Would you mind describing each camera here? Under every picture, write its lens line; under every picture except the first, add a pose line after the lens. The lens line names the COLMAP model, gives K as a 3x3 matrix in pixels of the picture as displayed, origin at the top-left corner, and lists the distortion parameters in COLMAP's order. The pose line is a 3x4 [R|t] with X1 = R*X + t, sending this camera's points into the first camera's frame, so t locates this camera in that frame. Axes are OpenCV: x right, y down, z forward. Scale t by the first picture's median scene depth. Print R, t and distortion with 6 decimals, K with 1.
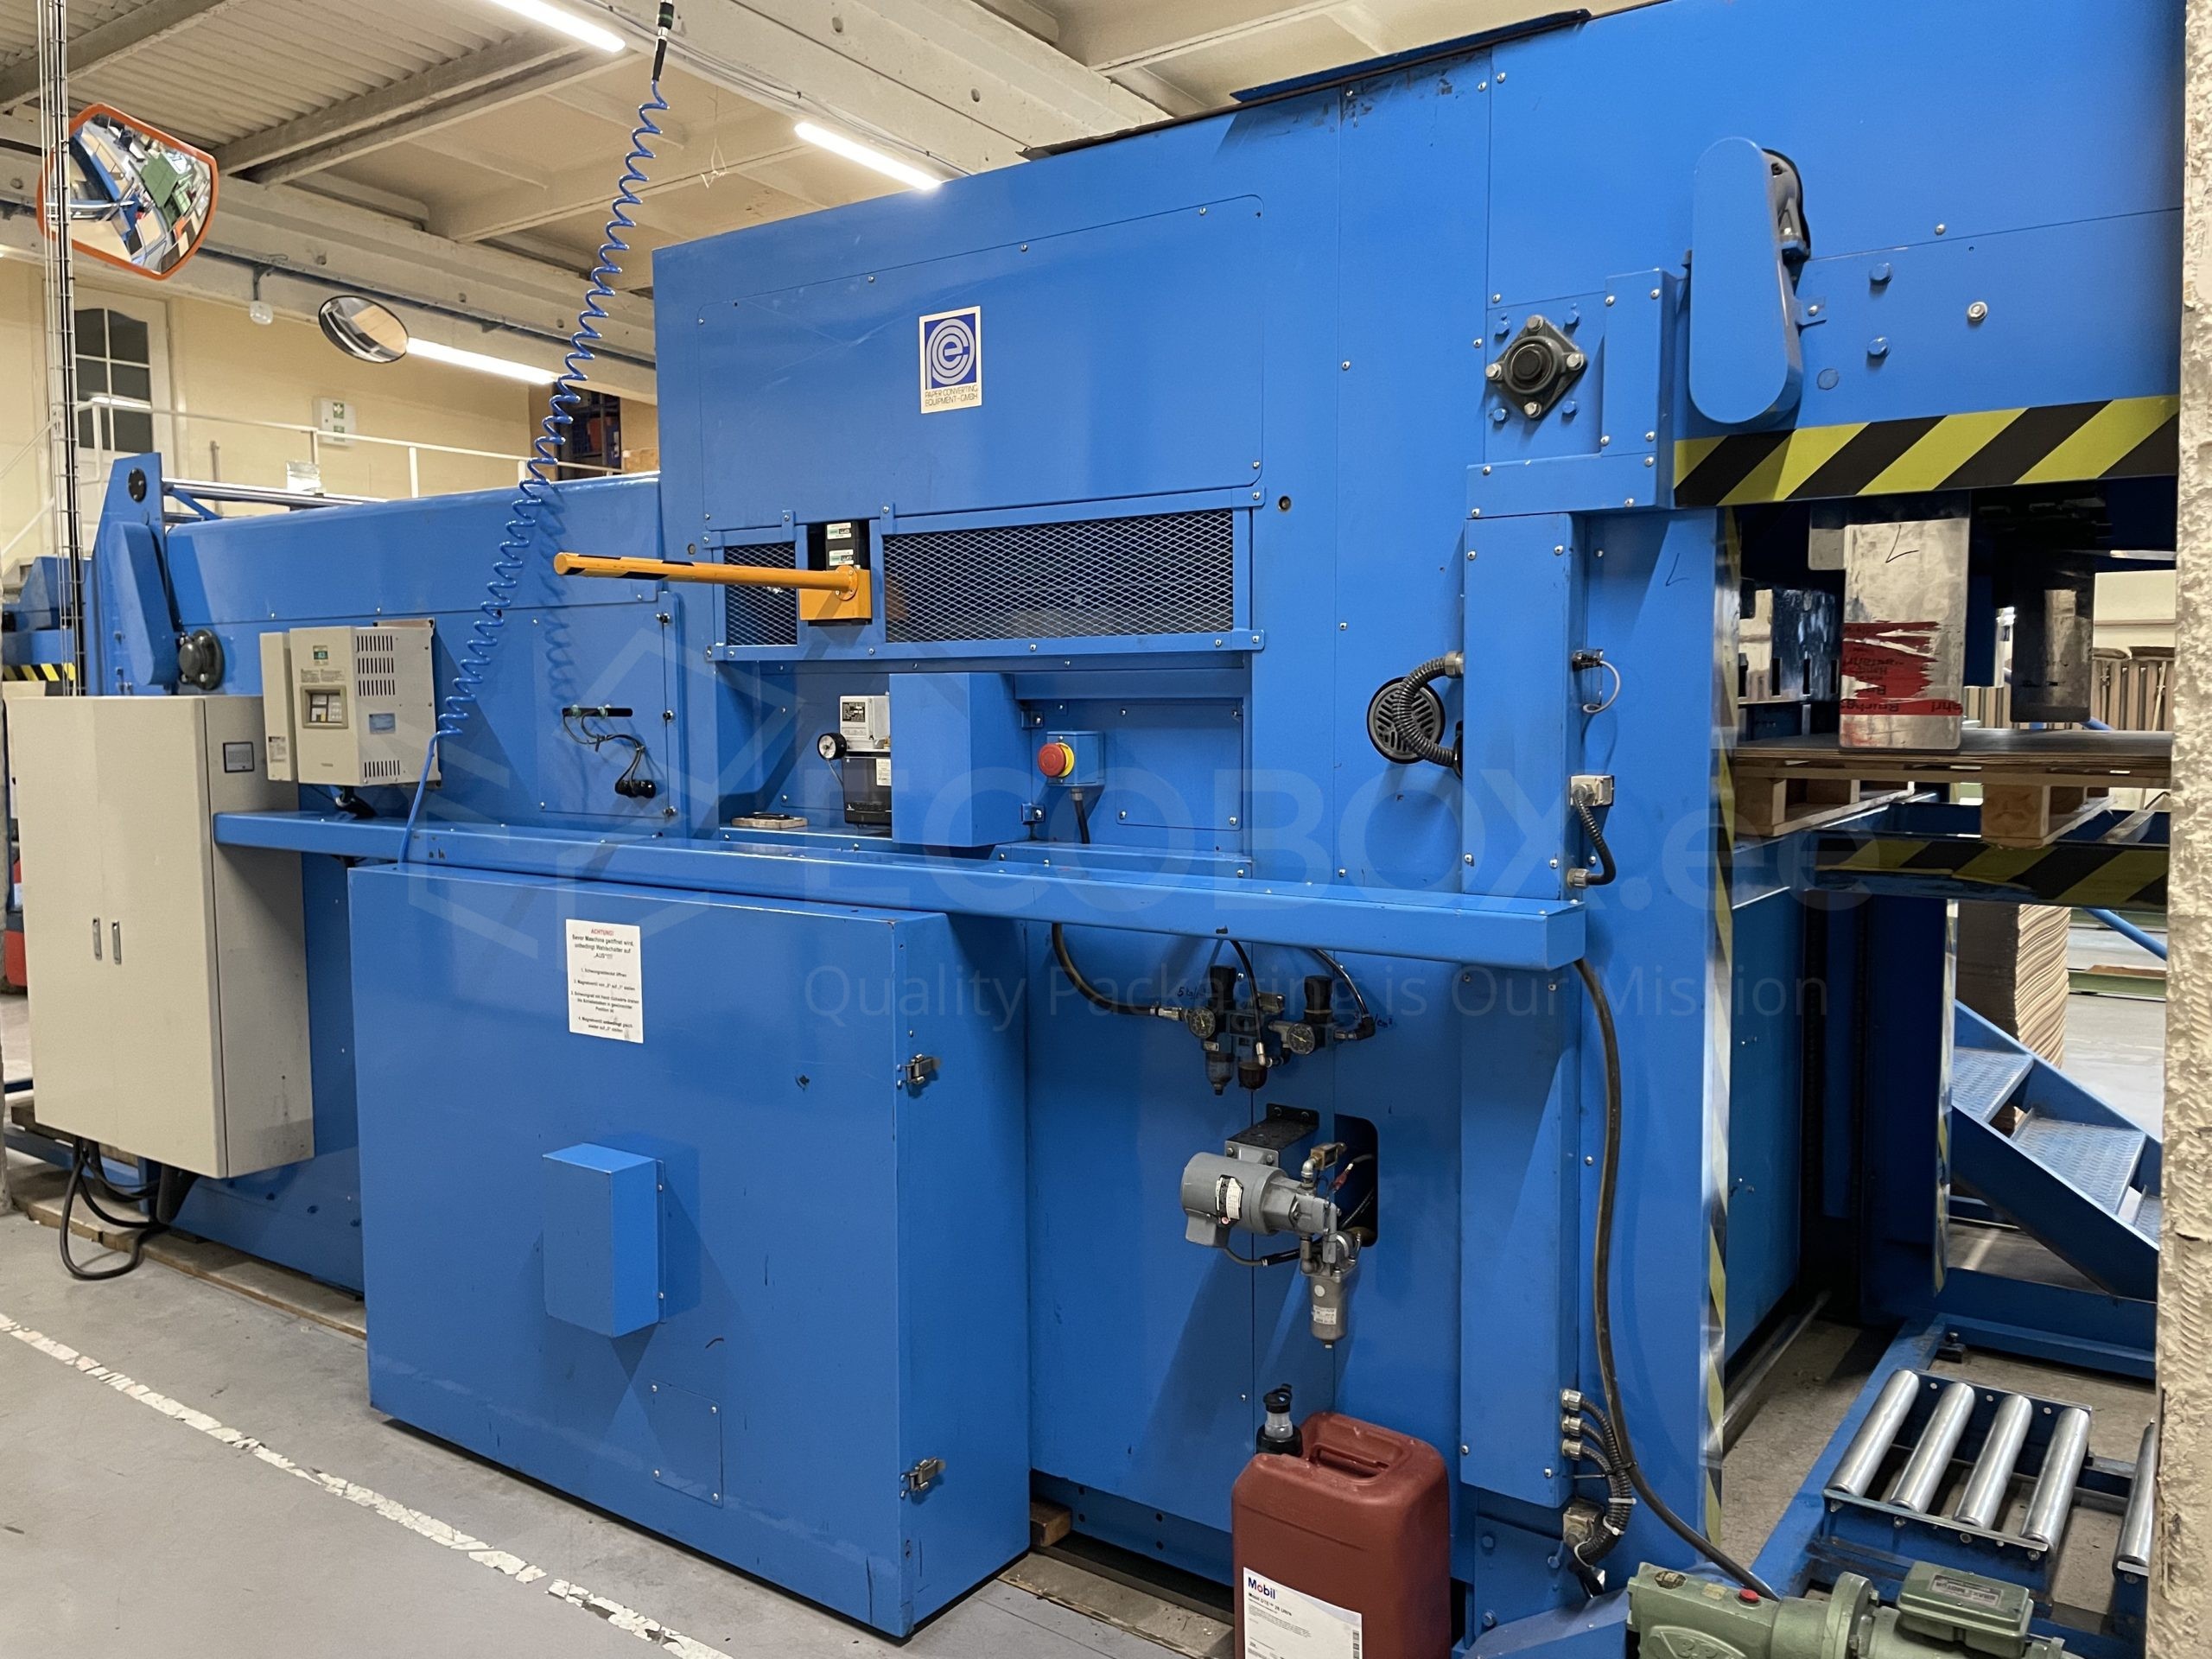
lens RADIAL K [[1692.3, 0, 1105.6], [0, 1692.3, 813.6], [0, 0, 1]] dist [0.047274, -0.063020]
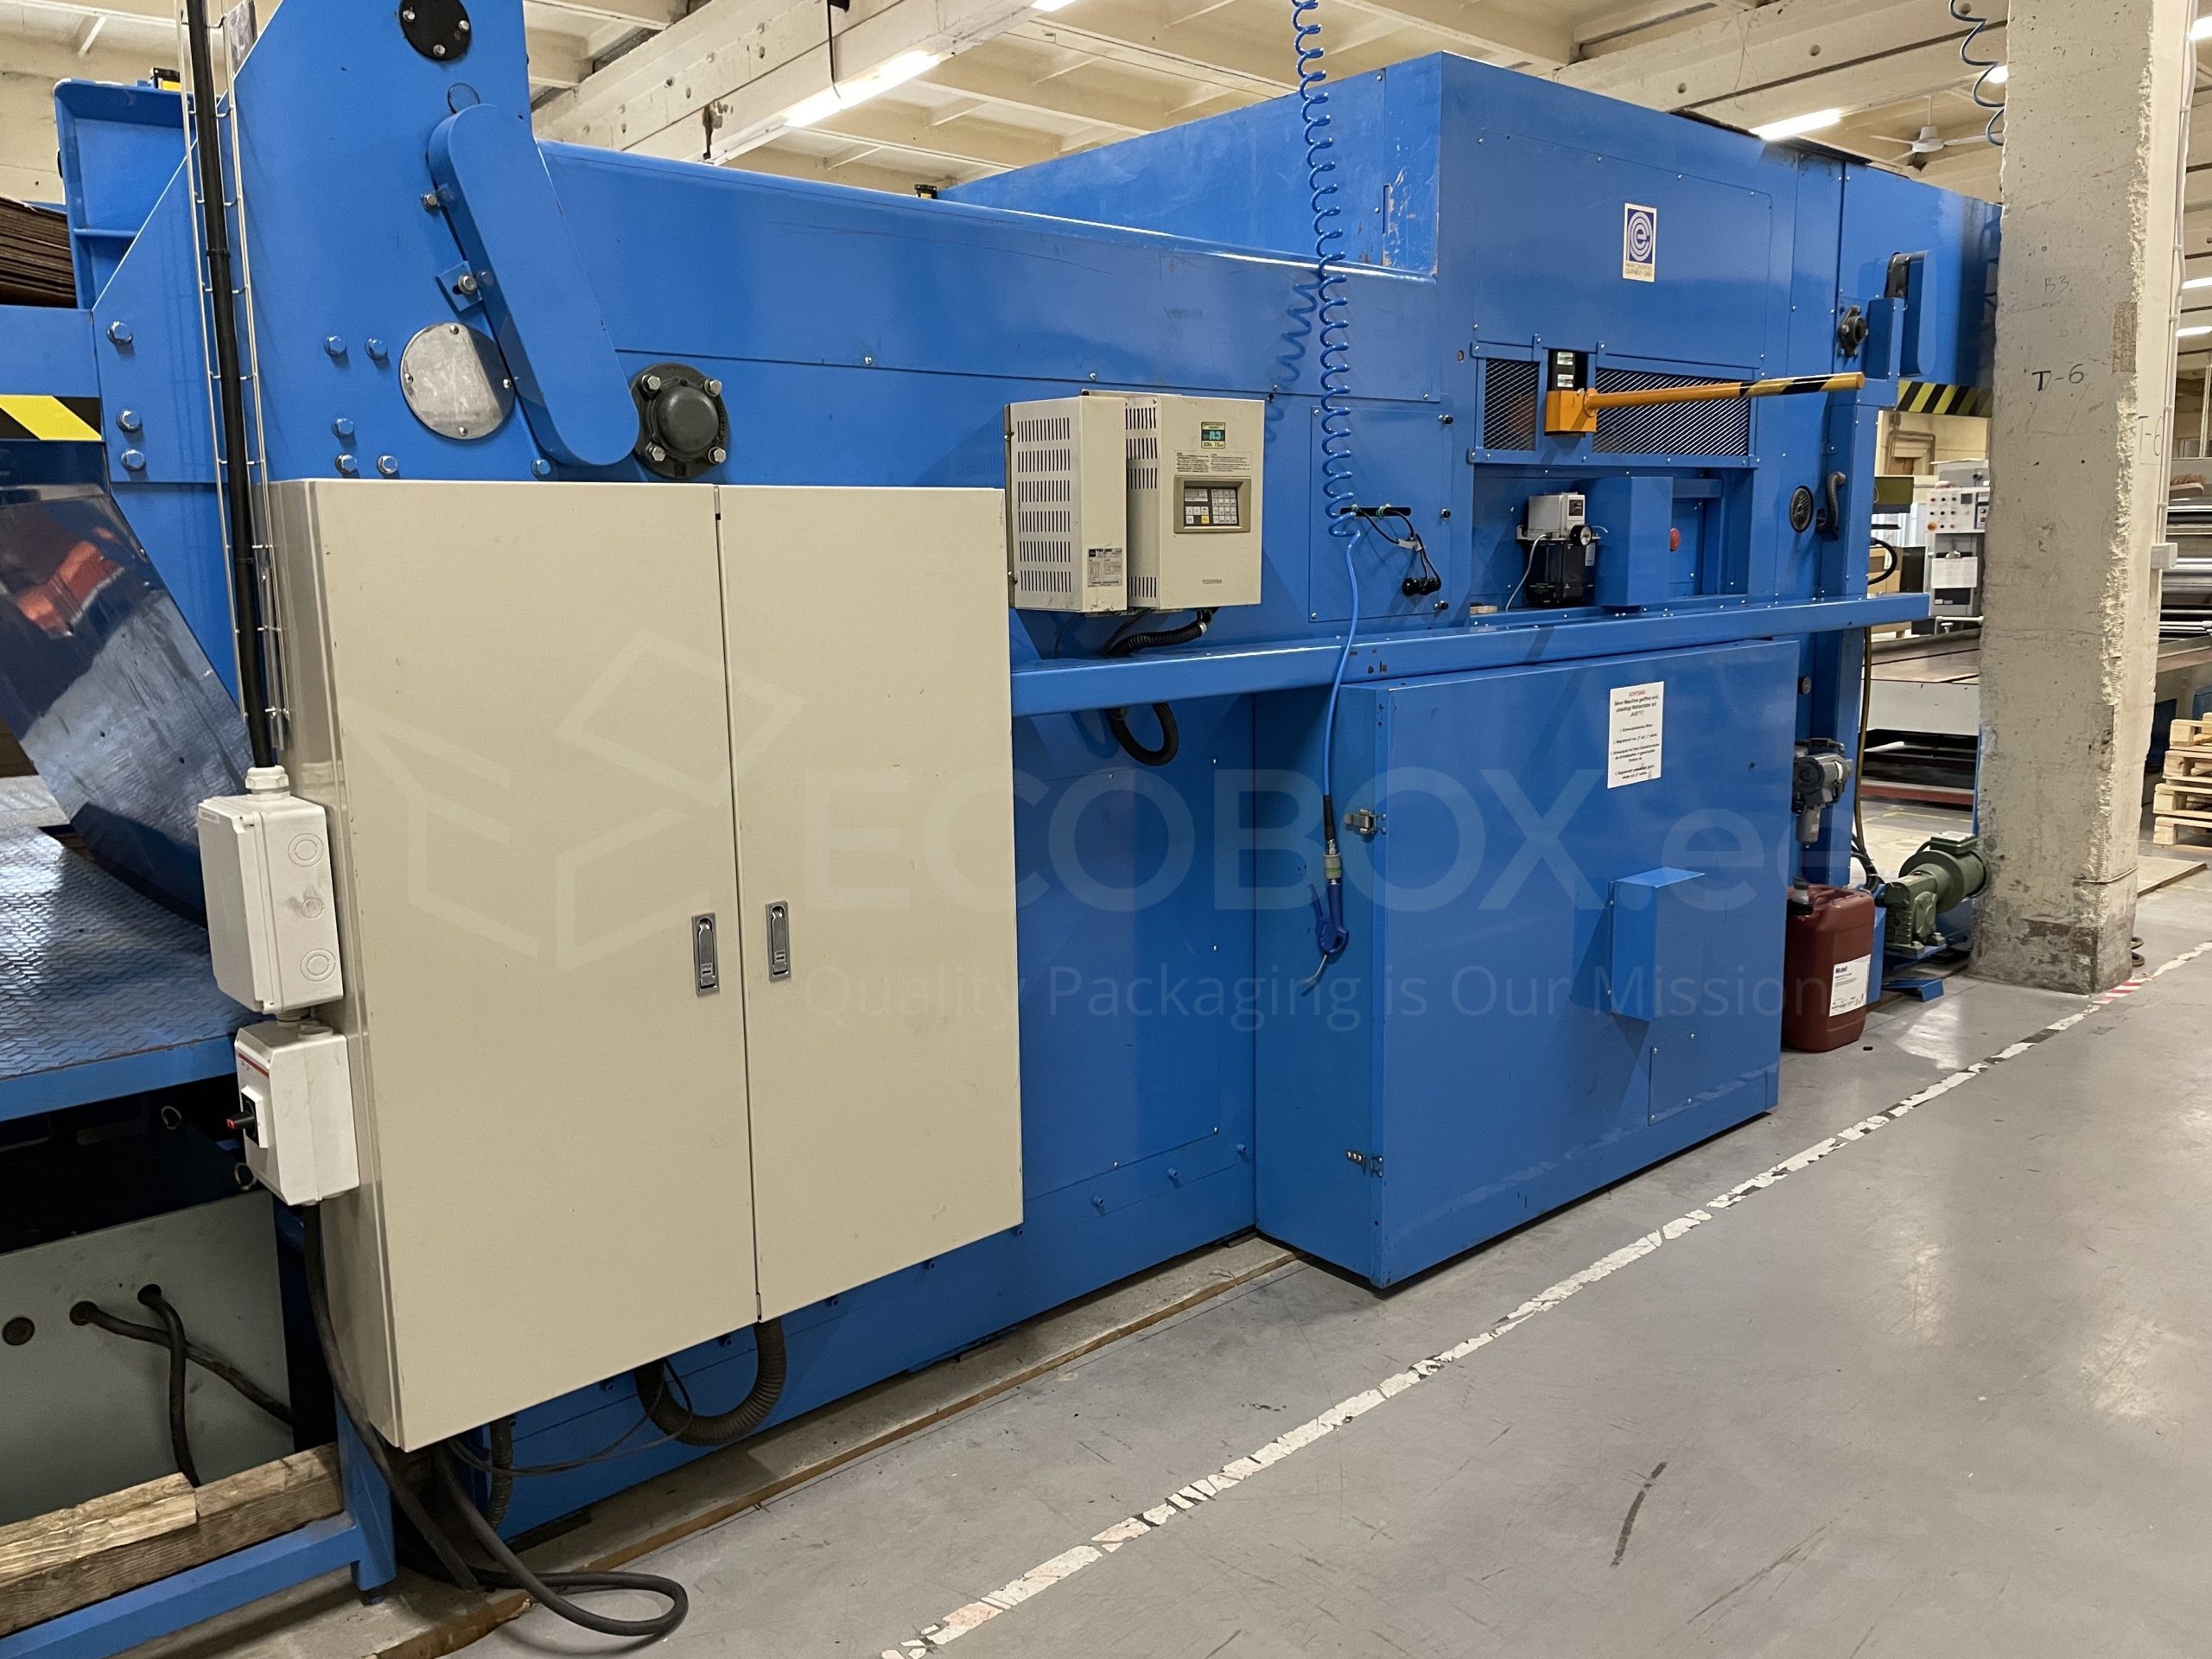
lens RADIAL K [[1692.3, 0, 1095.1], [0, 1692.3, 828.6], [0, 0, 1]] dist [0.047274, -0.063020]
pose [[0.217901, -0.165412, 0.961851, -1.365921], [0.089291, 0.984778, 0.149127, -0.041905], [-0.971878, 0.053390, 0.229354, 0.986214]]
